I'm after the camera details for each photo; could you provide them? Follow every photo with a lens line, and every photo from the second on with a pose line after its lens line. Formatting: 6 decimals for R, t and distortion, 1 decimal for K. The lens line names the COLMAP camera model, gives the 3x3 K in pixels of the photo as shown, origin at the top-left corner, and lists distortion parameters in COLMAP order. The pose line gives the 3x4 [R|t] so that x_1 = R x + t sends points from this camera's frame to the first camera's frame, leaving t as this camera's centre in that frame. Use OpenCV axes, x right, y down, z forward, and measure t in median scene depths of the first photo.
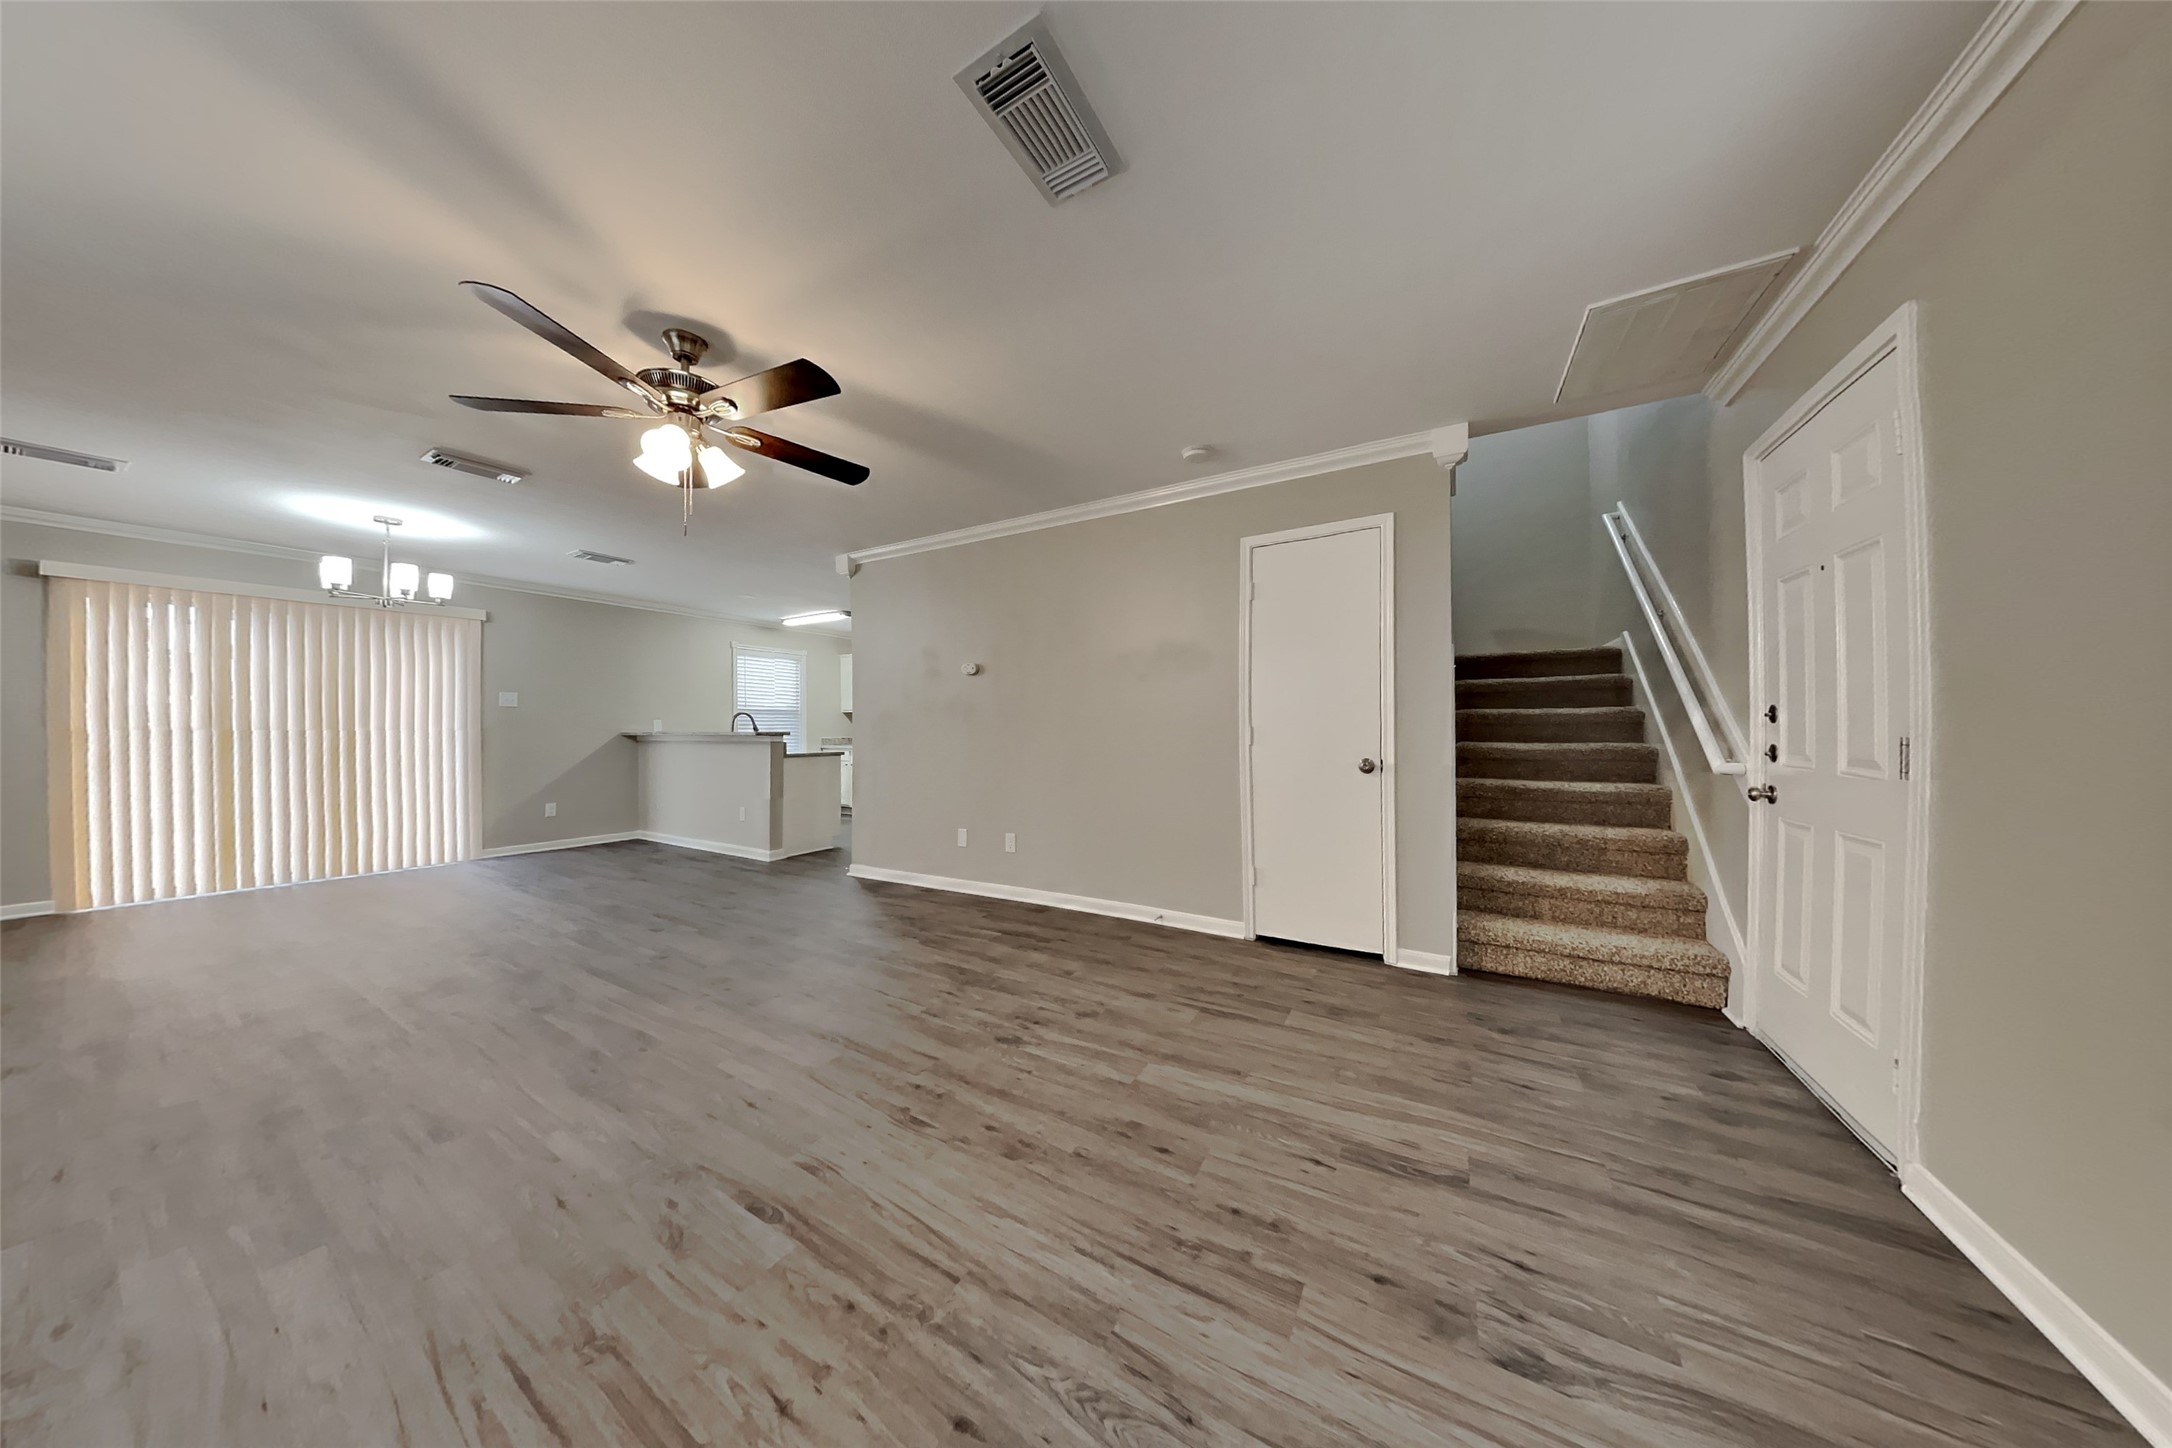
lens RADIAL K [[632.9, 0, 1092.4], [0, 632.9, 733.4], [0, 0, 1]] dist [0.000034, -0.000032]
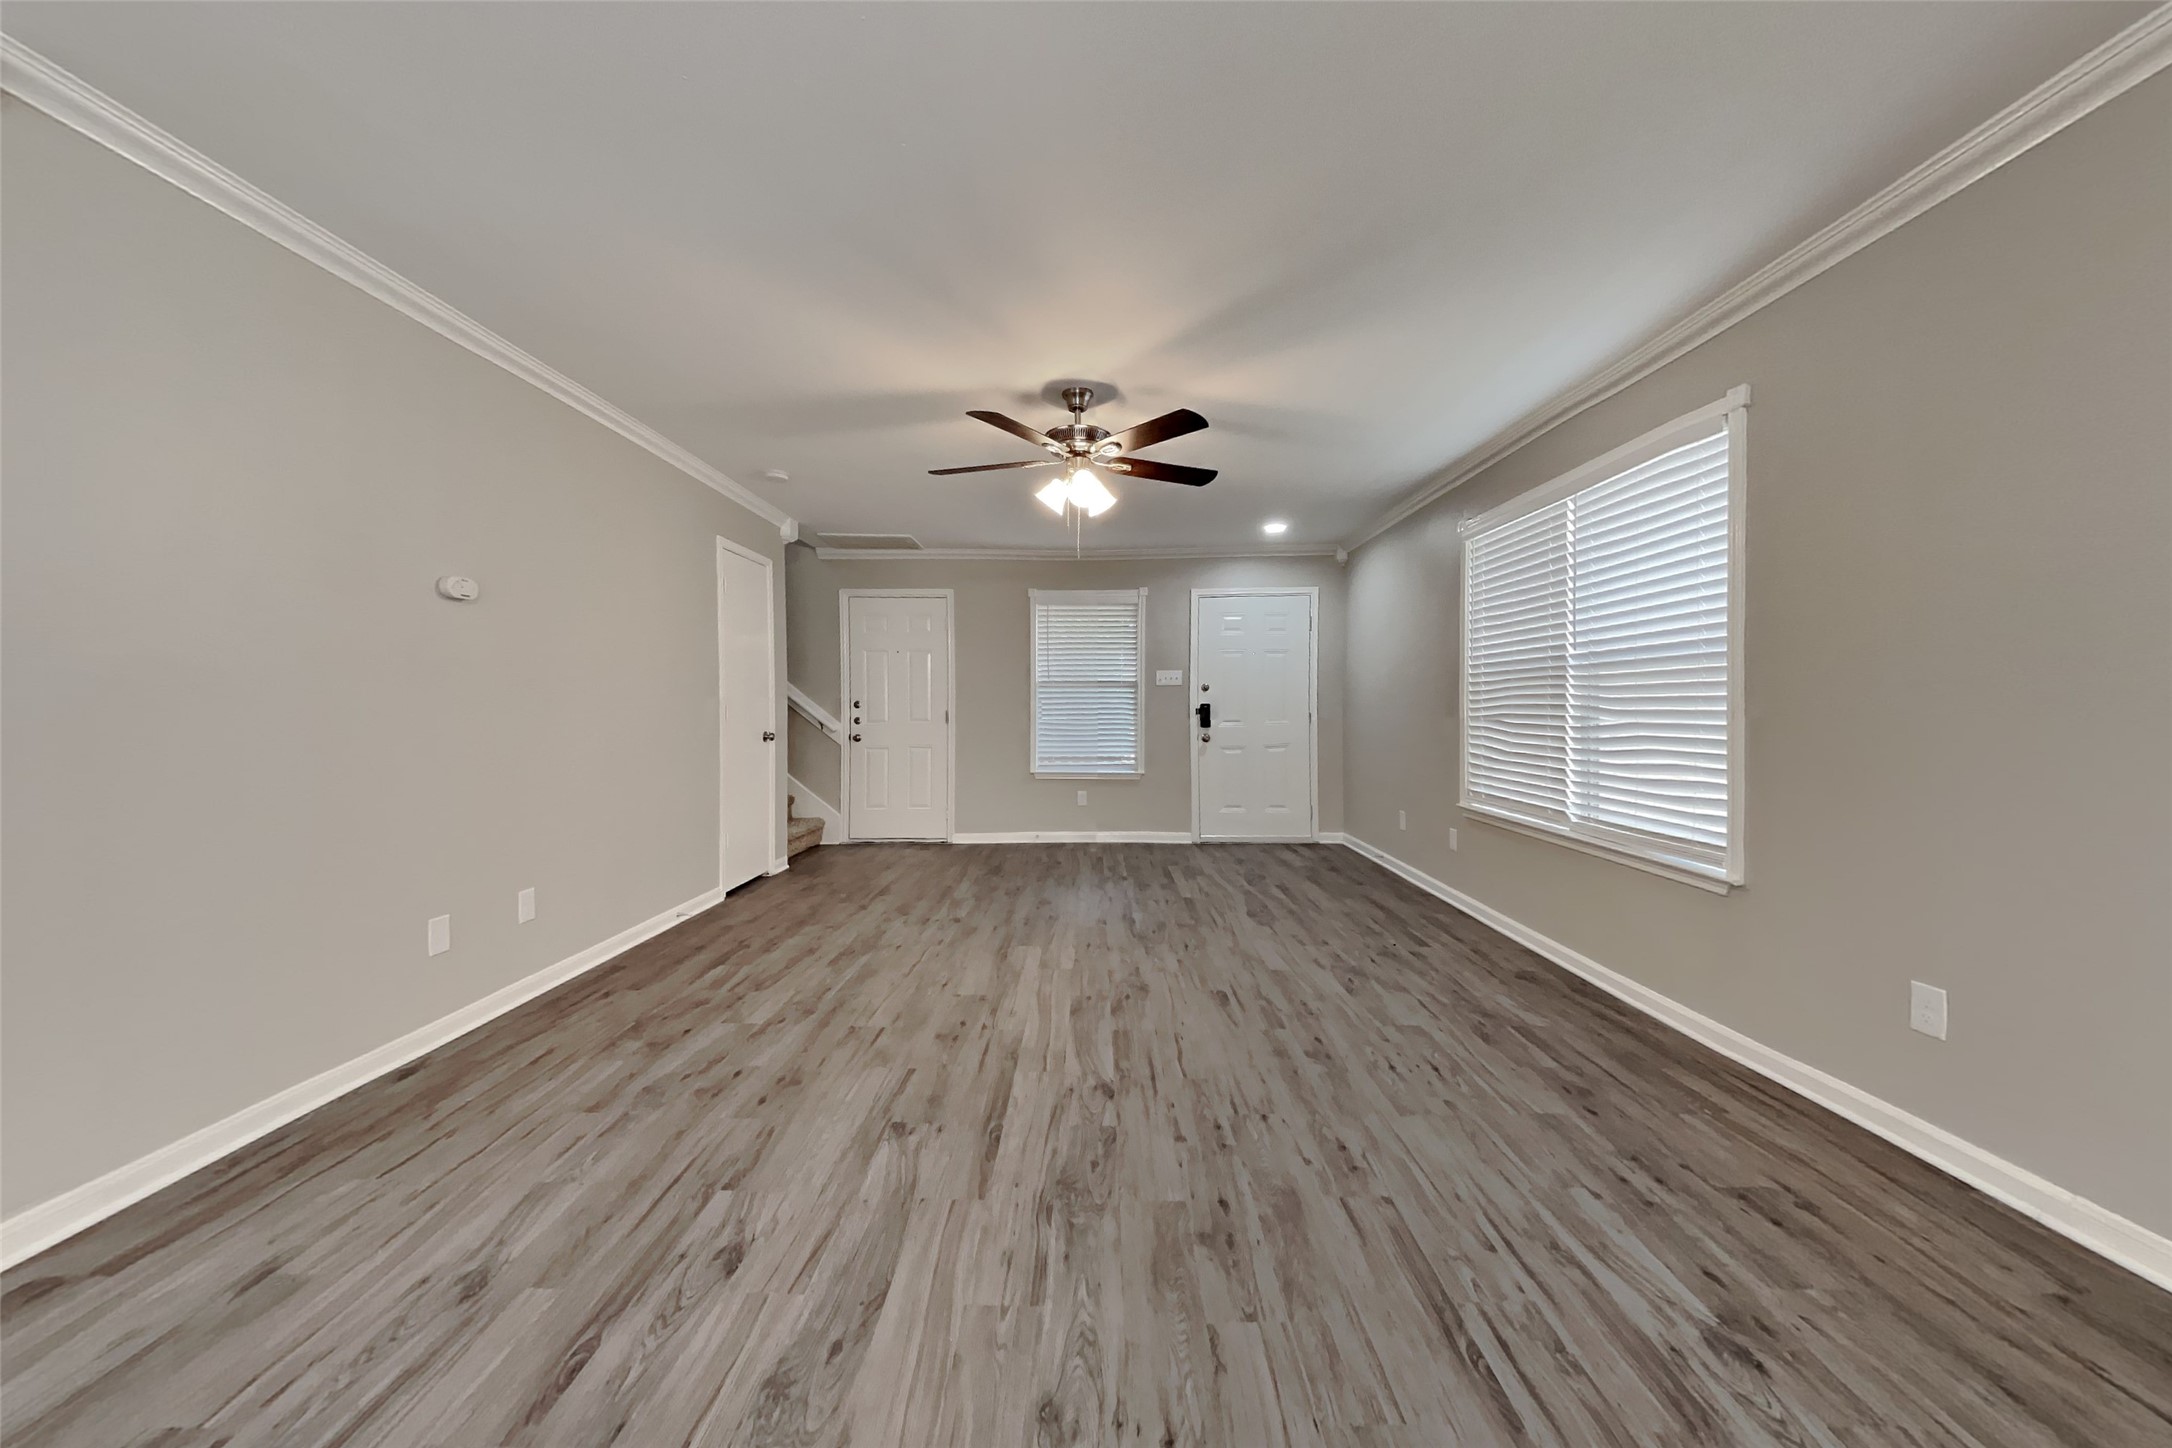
lens RADIAL K [[722.0, 0, 1086.0], [0, 722.0, 724.0], [0, 0, 1]] dist [-0.000205, 0.000008]
pose [[-0.484028, -0.012599, 0.874962, -1.367672], [0.005944, 0.999826, 0.017685, -0.001464], [-0.875033, 0.013761, -0.483869, 1.220211]]
